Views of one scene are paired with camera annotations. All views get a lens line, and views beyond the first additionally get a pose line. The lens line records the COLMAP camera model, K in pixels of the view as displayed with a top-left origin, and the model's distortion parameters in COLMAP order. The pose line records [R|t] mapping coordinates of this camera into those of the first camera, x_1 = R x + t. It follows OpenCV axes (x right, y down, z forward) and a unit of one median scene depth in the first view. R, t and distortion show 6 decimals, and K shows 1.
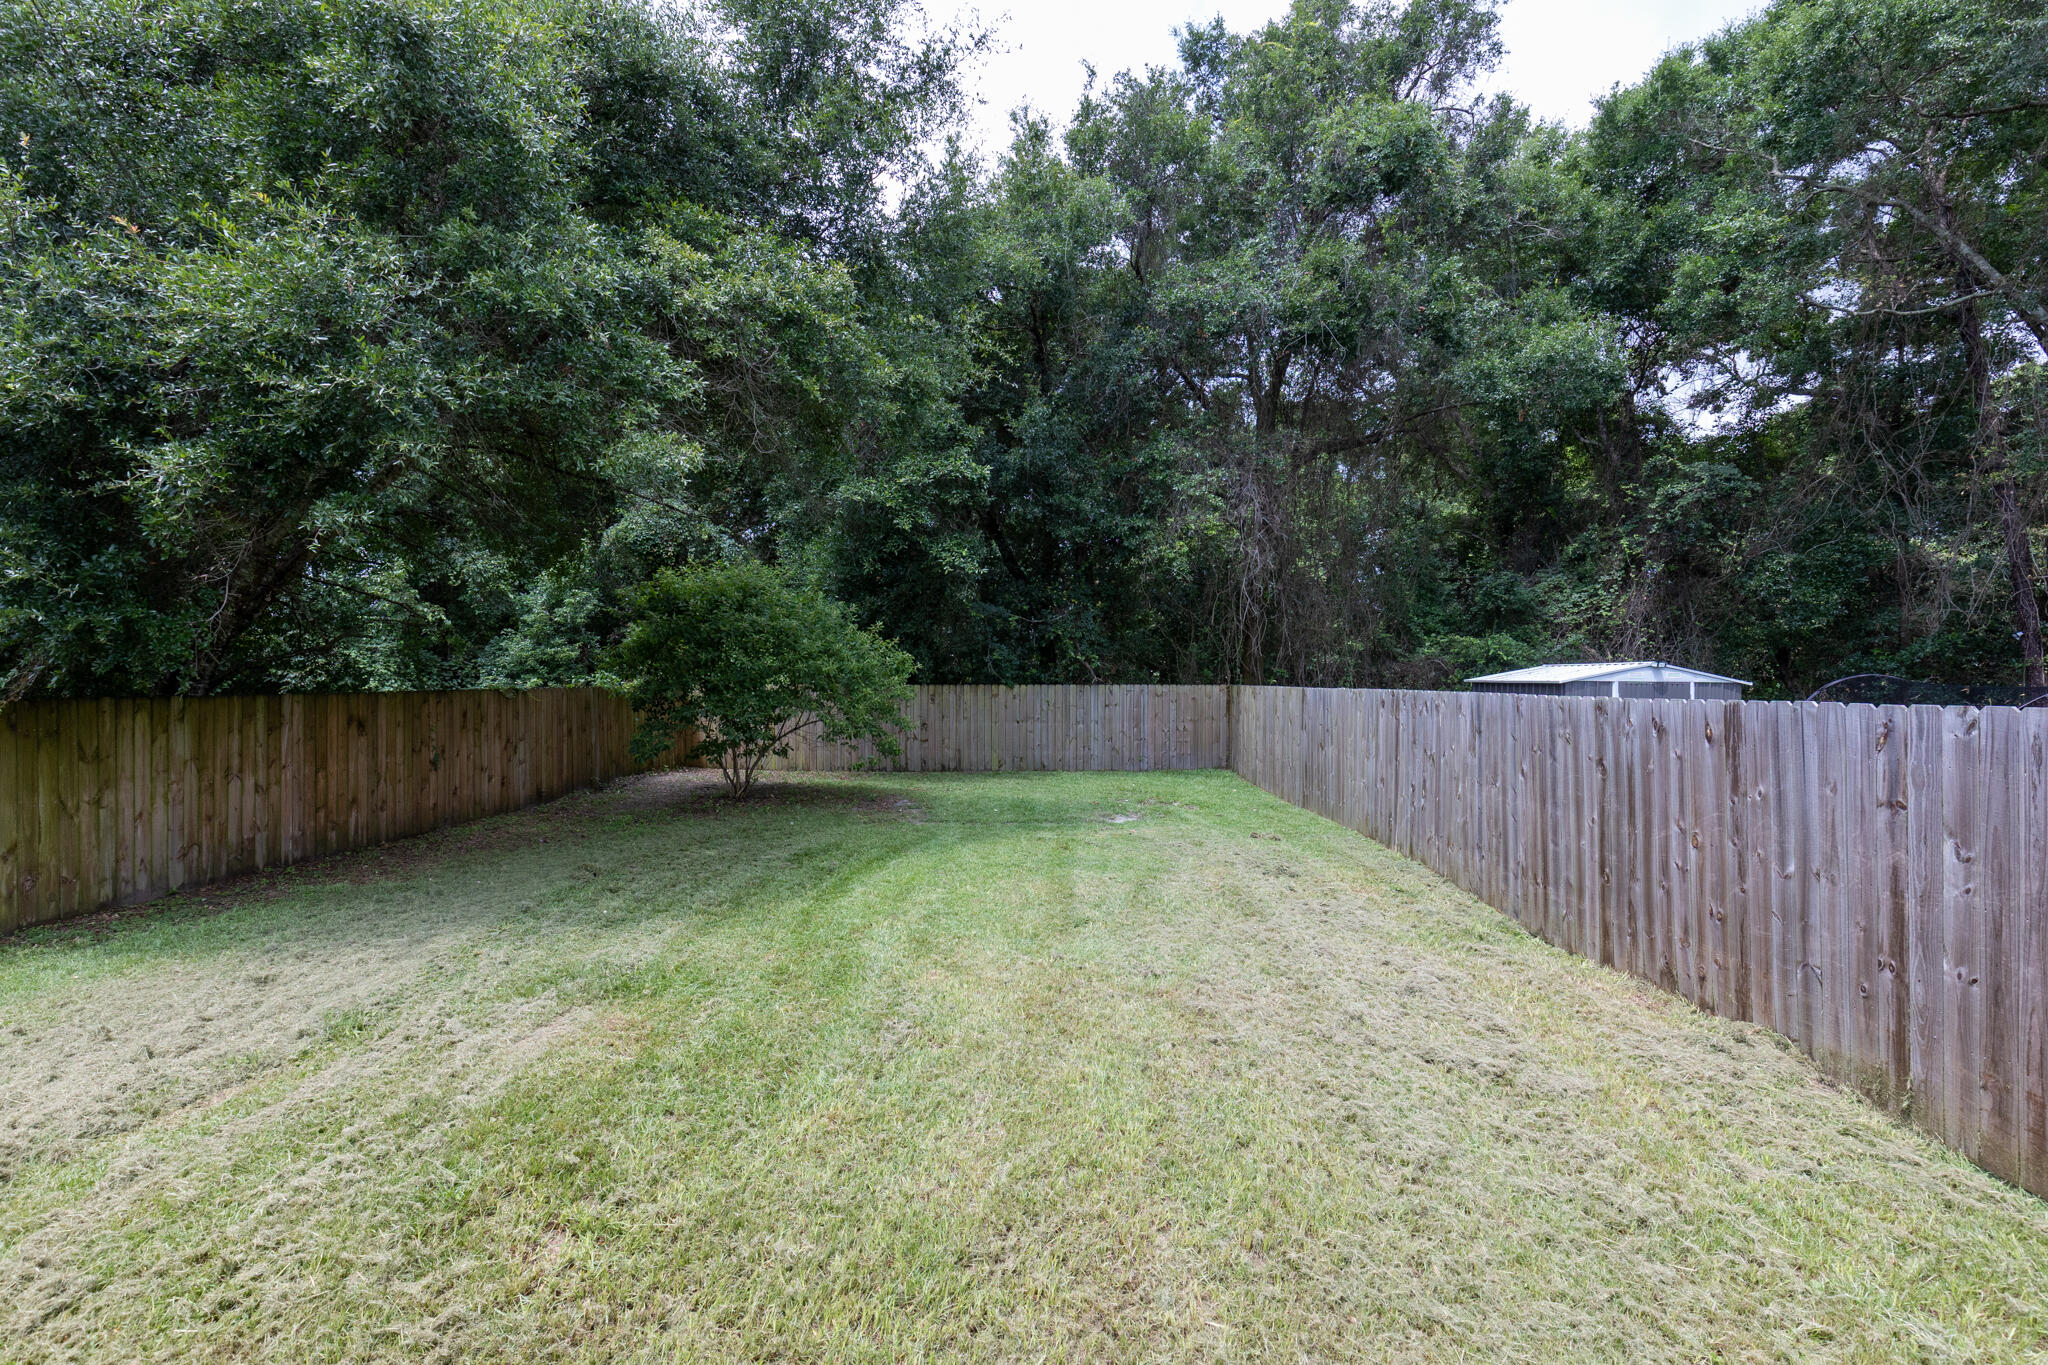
lens RADIAL K [[918.2, 0, 1016.8], [0, 918.2, 682.5], [0, 0, 1]] dist [0.008969, -0.000545]
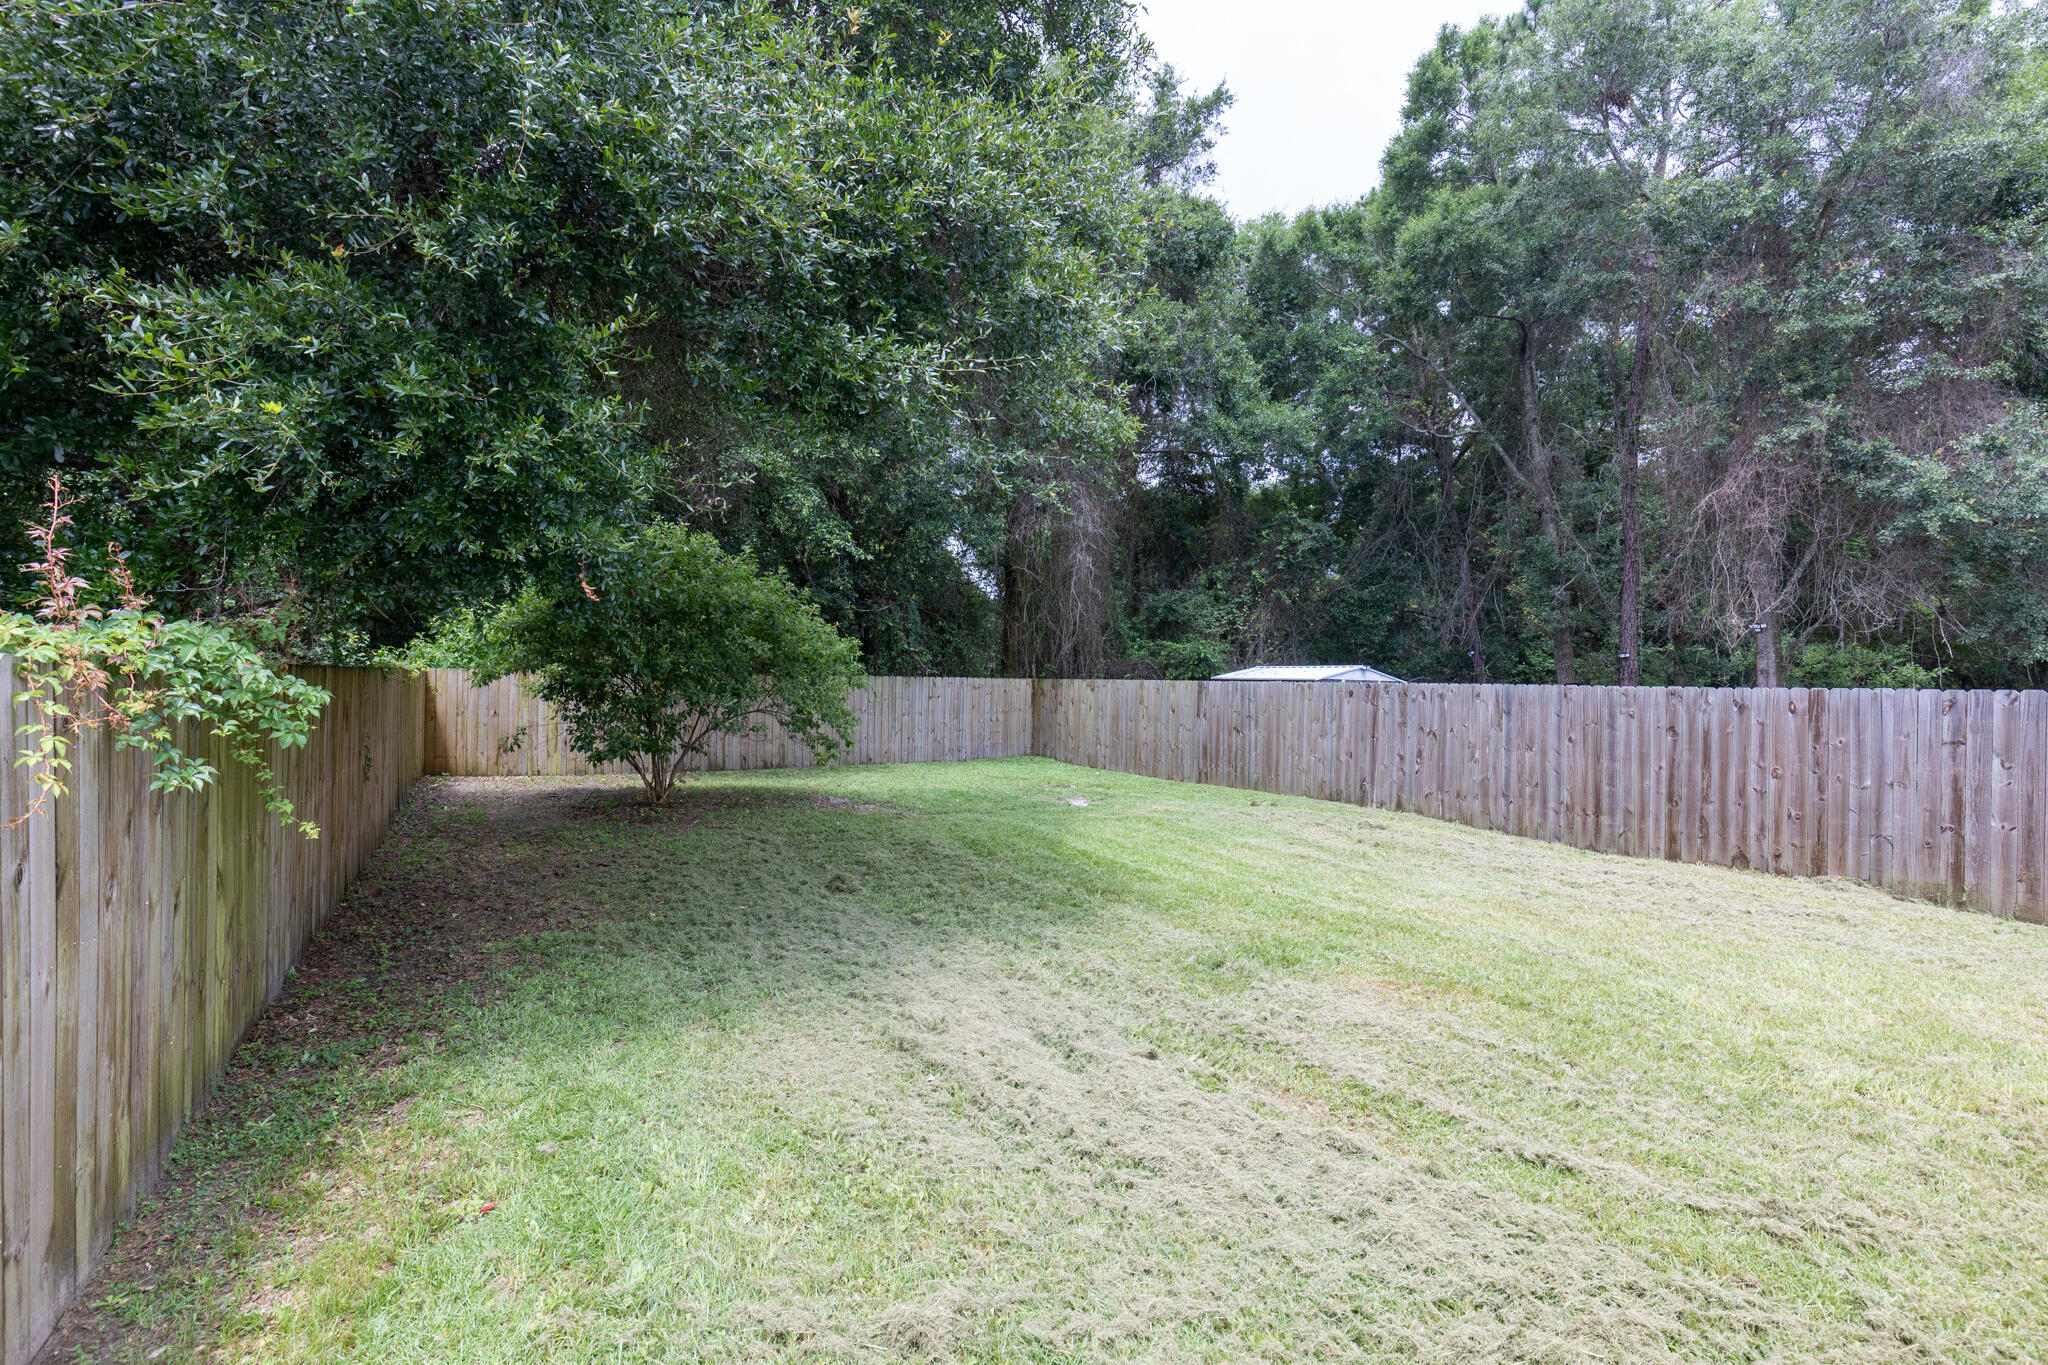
lens RADIAL K [[918.2, 0, 1016.8], [0, 918.2, 682.5], [0, 0, 1]] dist [0.008969, -0.000545]
pose [[0.846831, 0.011566, 0.531737, -1.221480], [-0.013417, 0.999910, -0.000381, 0.025874], [-0.531693, -0.006812, 0.846910, 0.303025]]
